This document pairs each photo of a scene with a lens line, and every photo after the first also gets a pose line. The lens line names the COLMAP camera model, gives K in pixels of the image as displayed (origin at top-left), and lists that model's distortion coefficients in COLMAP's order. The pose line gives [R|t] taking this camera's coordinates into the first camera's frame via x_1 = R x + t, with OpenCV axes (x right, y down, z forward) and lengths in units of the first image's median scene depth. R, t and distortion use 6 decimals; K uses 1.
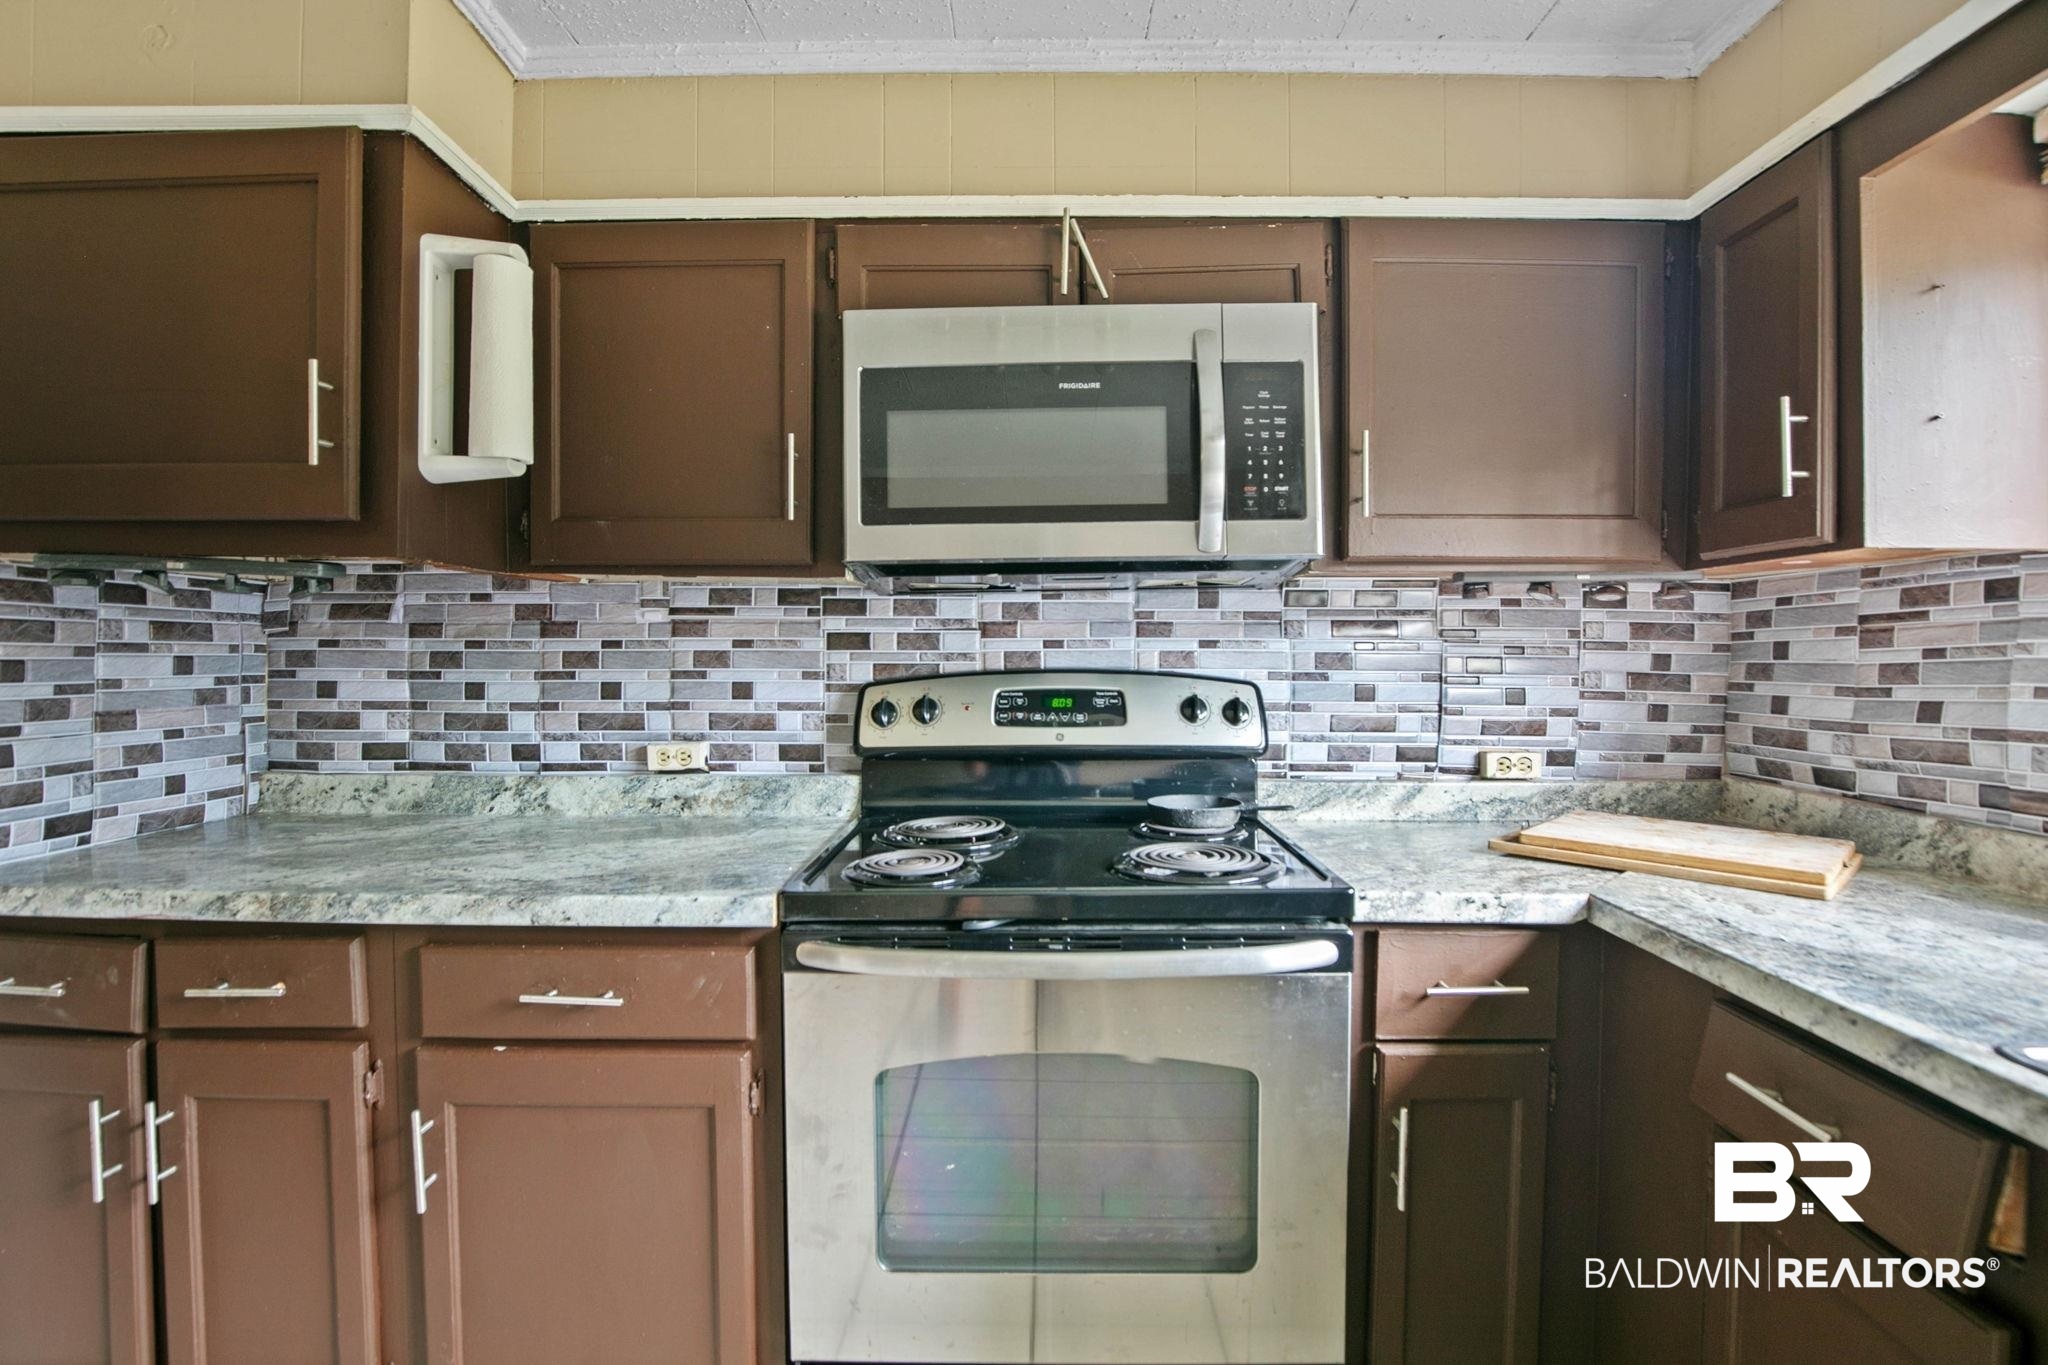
lens RADIAL K [[949.8, 0, 1009.7], [0, 949.8, 659.1], [0, 0, 1]] dist [-0.018933, 0.000060]
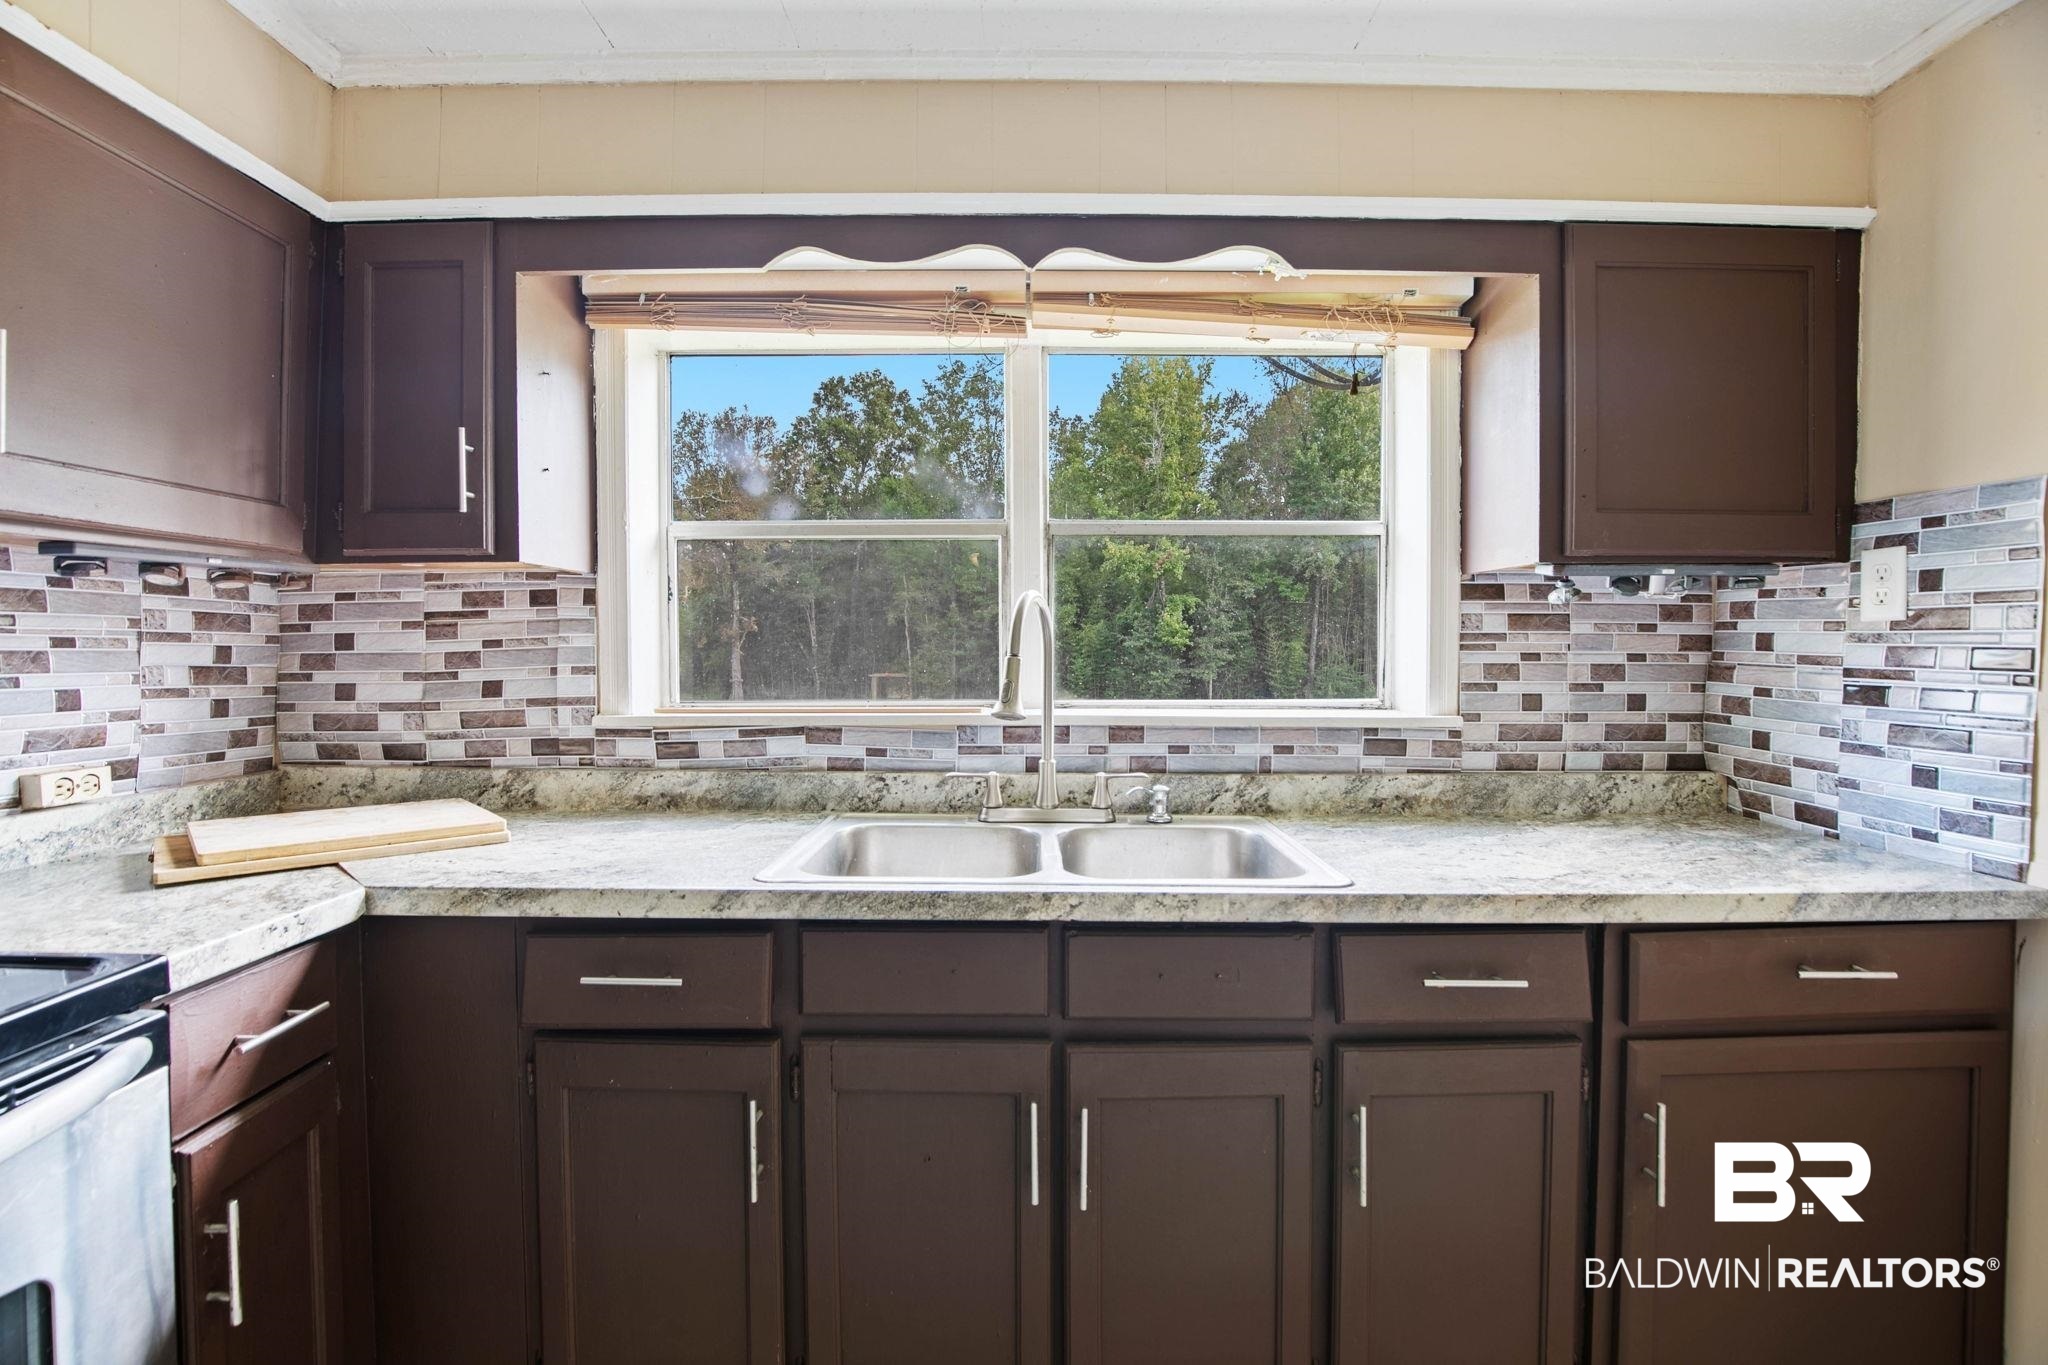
lens RADIAL K [[949.8, 0, 1009.7], [0, 949.8, 659.1], [0, 0, 1]] dist [-0.018933, 0.000060]
pose [[0.021779, -0.021257, 0.999537, -0.266327], [0.010159, 0.999727, 0.021039, -0.004415], [-0.999711, 0.009696, 0.021989, 0.215478]]
